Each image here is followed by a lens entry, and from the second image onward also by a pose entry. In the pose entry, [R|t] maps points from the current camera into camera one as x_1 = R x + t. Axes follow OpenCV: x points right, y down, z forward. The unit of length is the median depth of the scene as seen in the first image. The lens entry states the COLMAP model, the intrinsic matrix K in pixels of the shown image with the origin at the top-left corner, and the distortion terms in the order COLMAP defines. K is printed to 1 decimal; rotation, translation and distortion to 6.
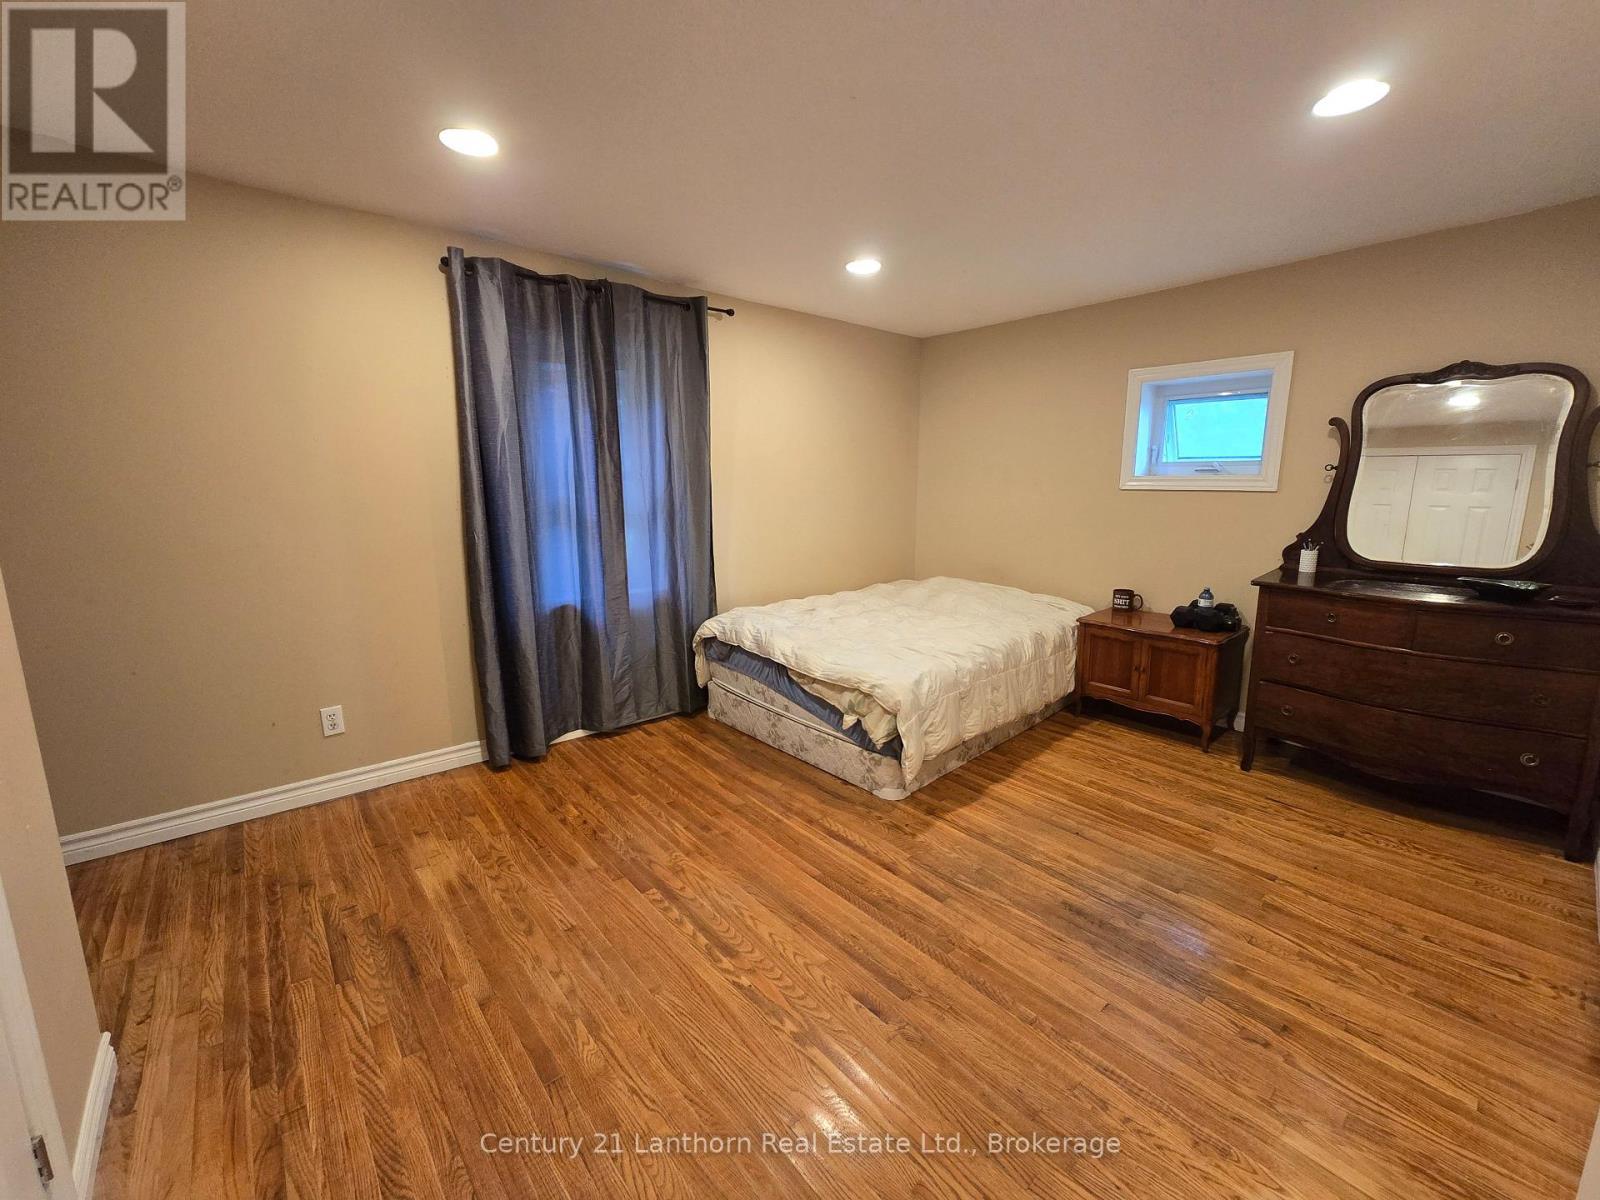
lens RADIAL K [[653.9, 0, 803.3], [0, 653.9, 591.1], [0, 0, 1]] dist [0.001662, -0.000281]
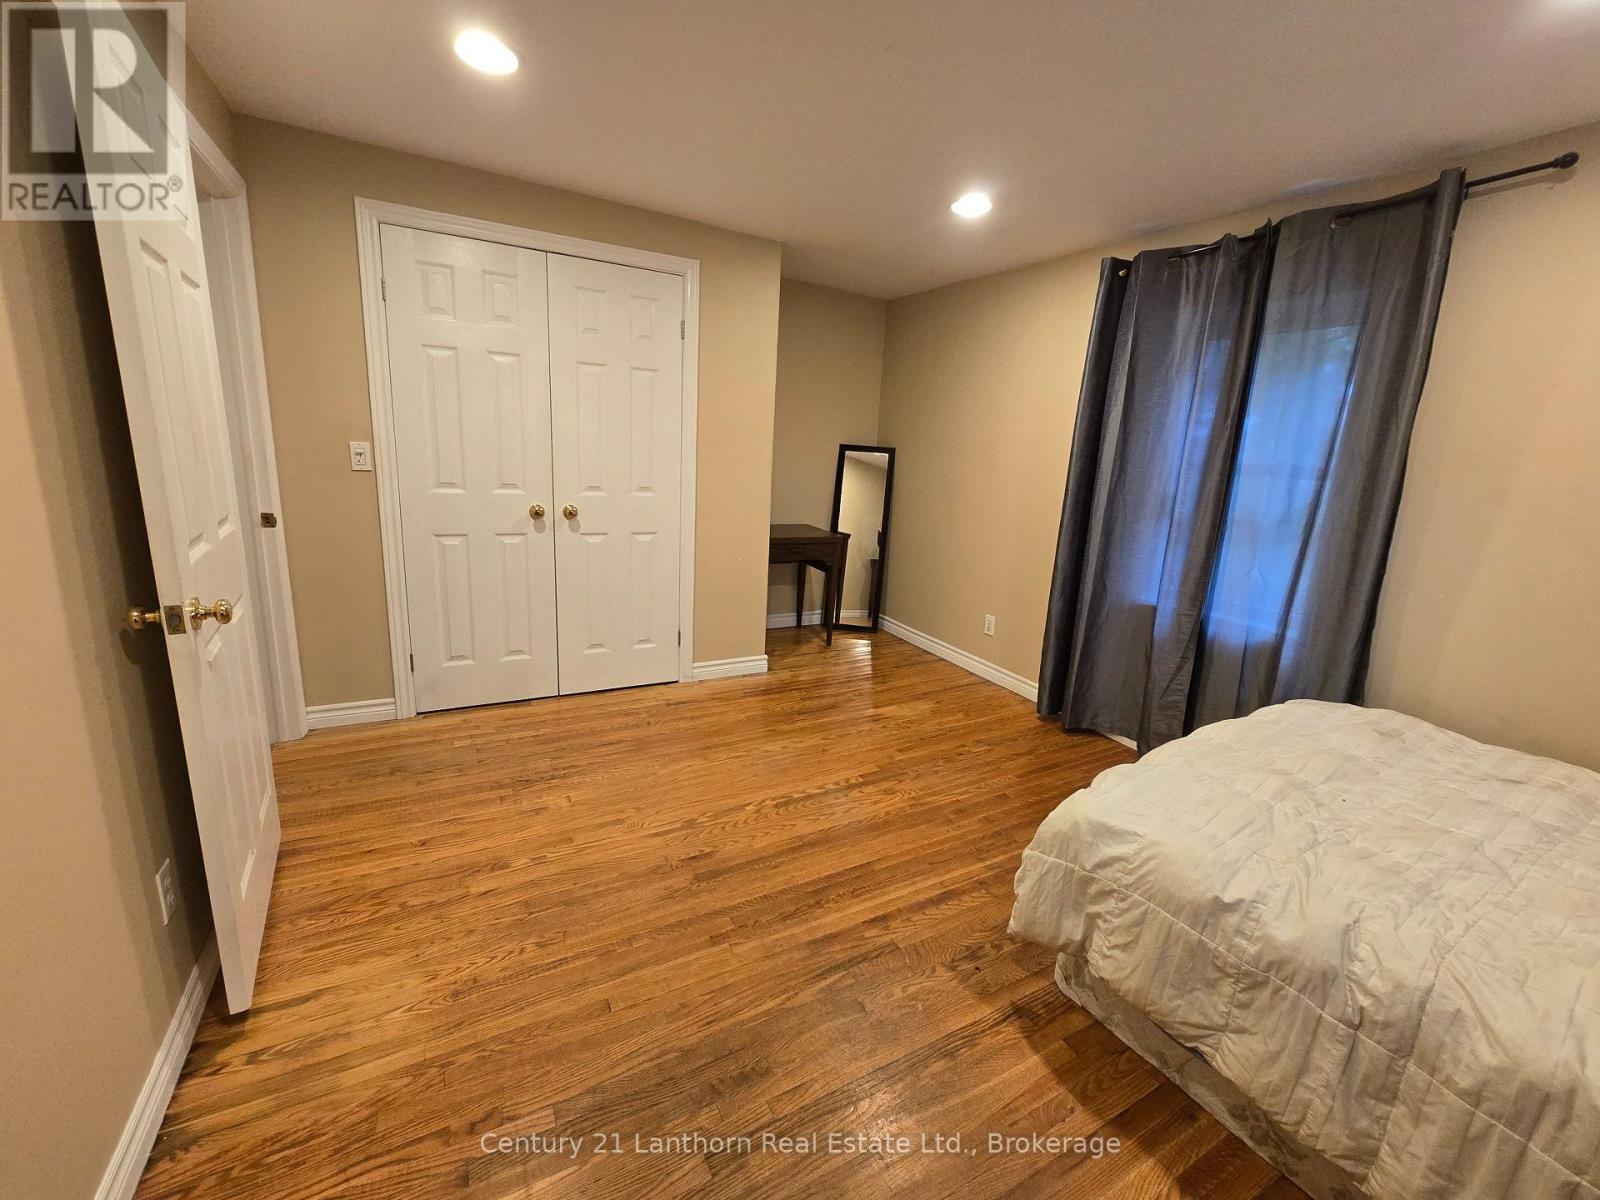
lens RADIAL K [[653.9, 0, 804.5], [0, 653.9, 597.8], [0, 0, 1]] dist [0.001662, -0.000281]
pose [[-0.214171, 0.210165, -0.953919, 0.911720], [-0.220122, 0.941075, 0.256756, -0.174855], [0.951671, 0.264968, -0.155289, 0.972962]]
